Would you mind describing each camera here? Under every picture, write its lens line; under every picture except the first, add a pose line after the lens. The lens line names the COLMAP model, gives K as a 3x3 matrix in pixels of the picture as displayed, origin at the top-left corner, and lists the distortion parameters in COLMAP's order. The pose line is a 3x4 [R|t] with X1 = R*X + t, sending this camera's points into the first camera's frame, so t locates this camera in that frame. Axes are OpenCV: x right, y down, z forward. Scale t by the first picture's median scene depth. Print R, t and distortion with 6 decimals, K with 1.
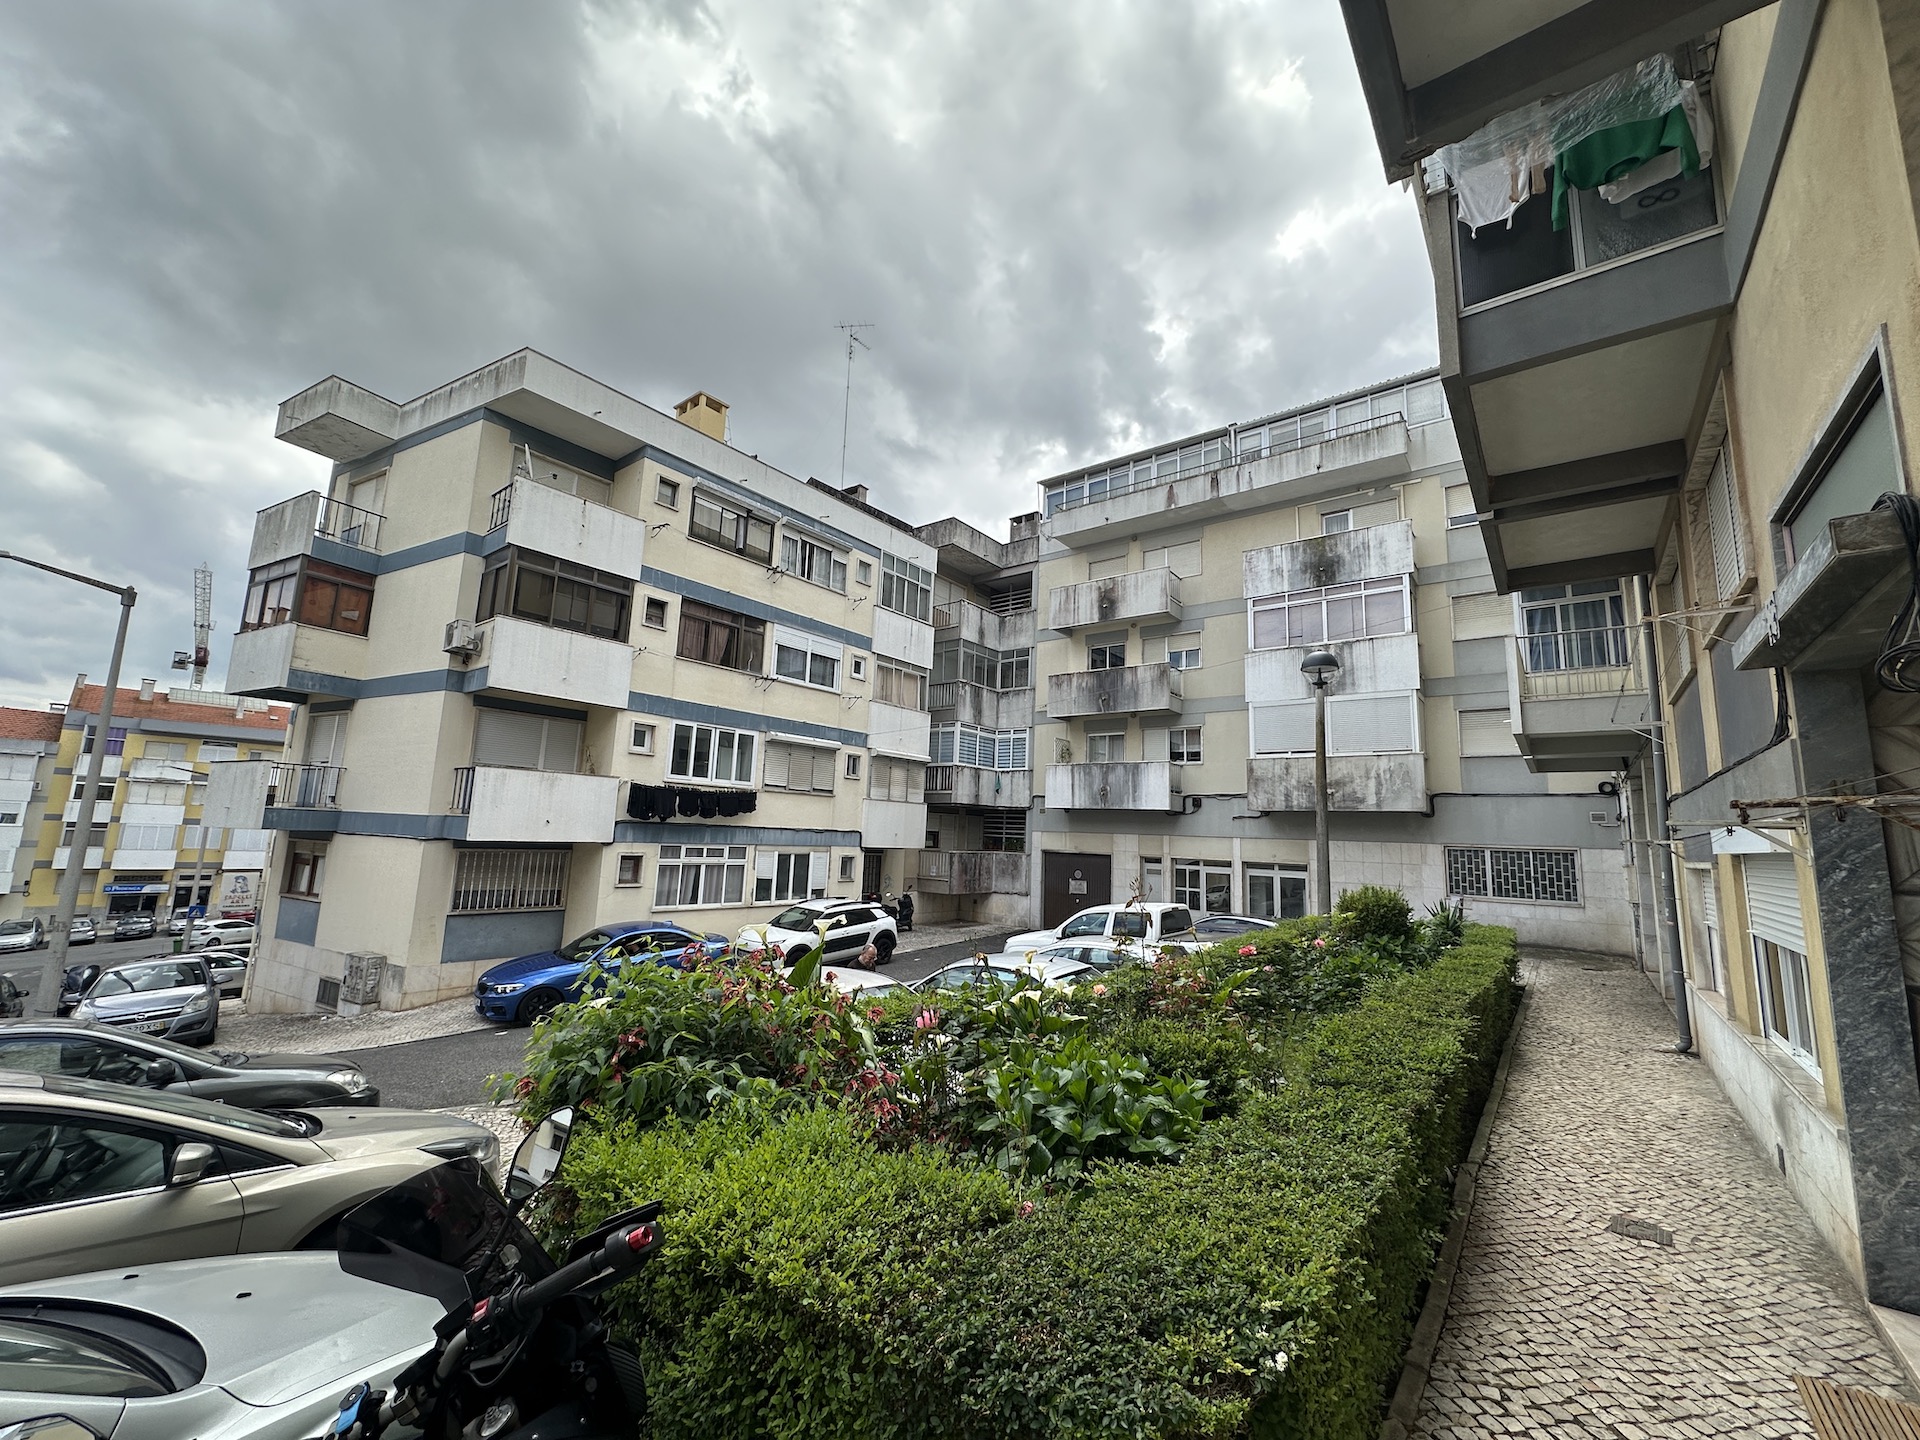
lens RADIAL K [[771.9, 0, 960.0], [0, 771.9, 720.0], [0, 0, 1]] dist [0.016559, 0.000314]
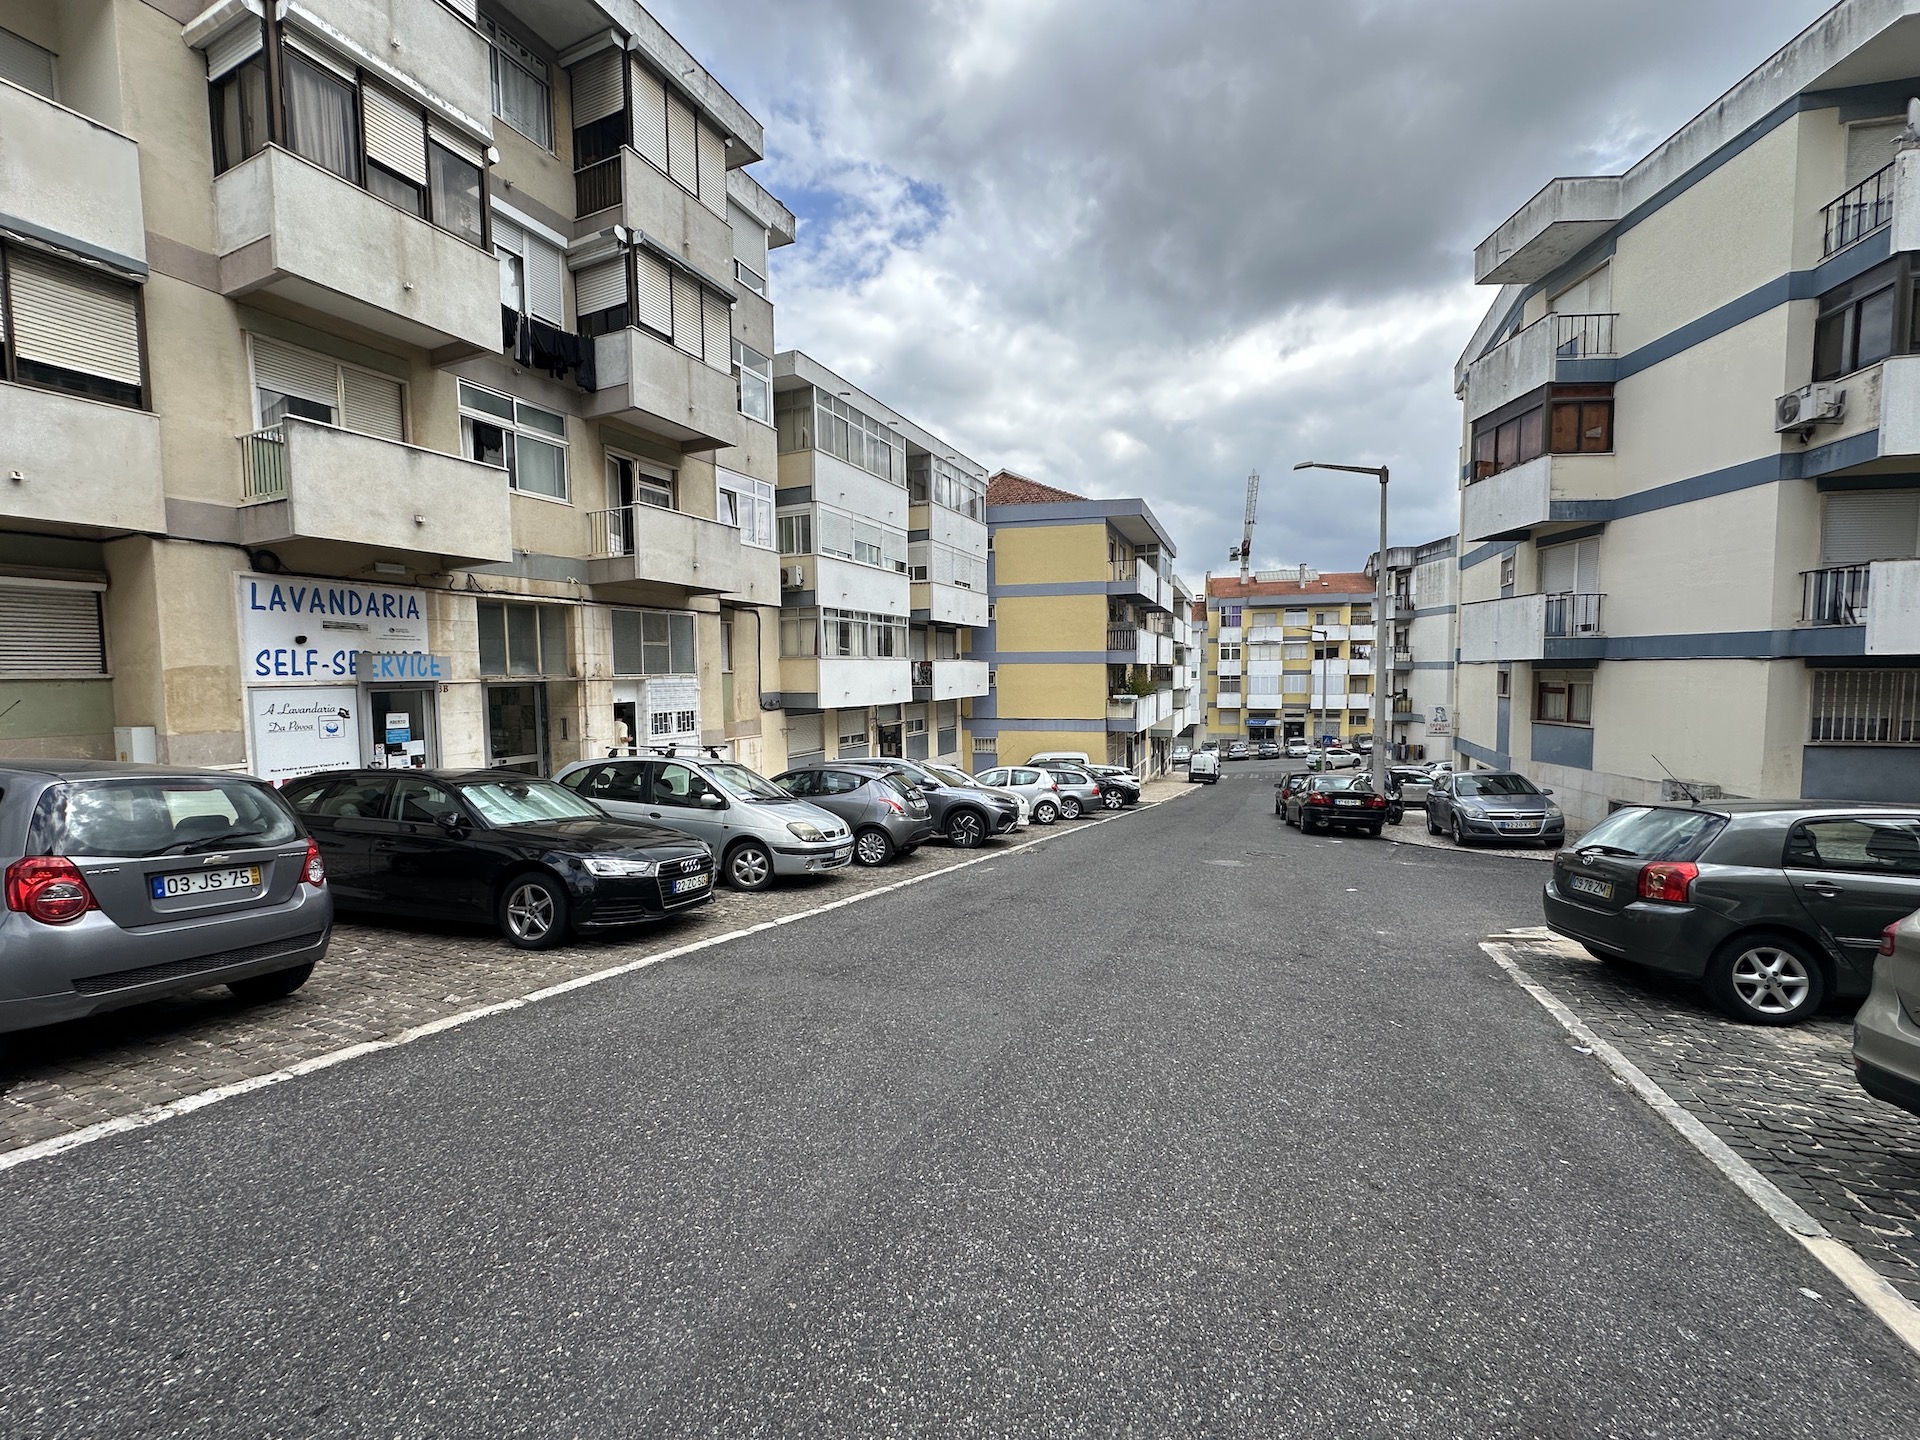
lens RADIAL K [[768.4, 0, 959.5], [0, 768.4, 717.3], [0, 0, 1]] dist [-0.002871, 0.000716]
pose [[0.466828, 0.007414, -0.884317, -0.311059], [0.160881, 0.982567, 0.093166, -0.005992], [0.869591, -0.185763, 0.457497, -0.161809]]
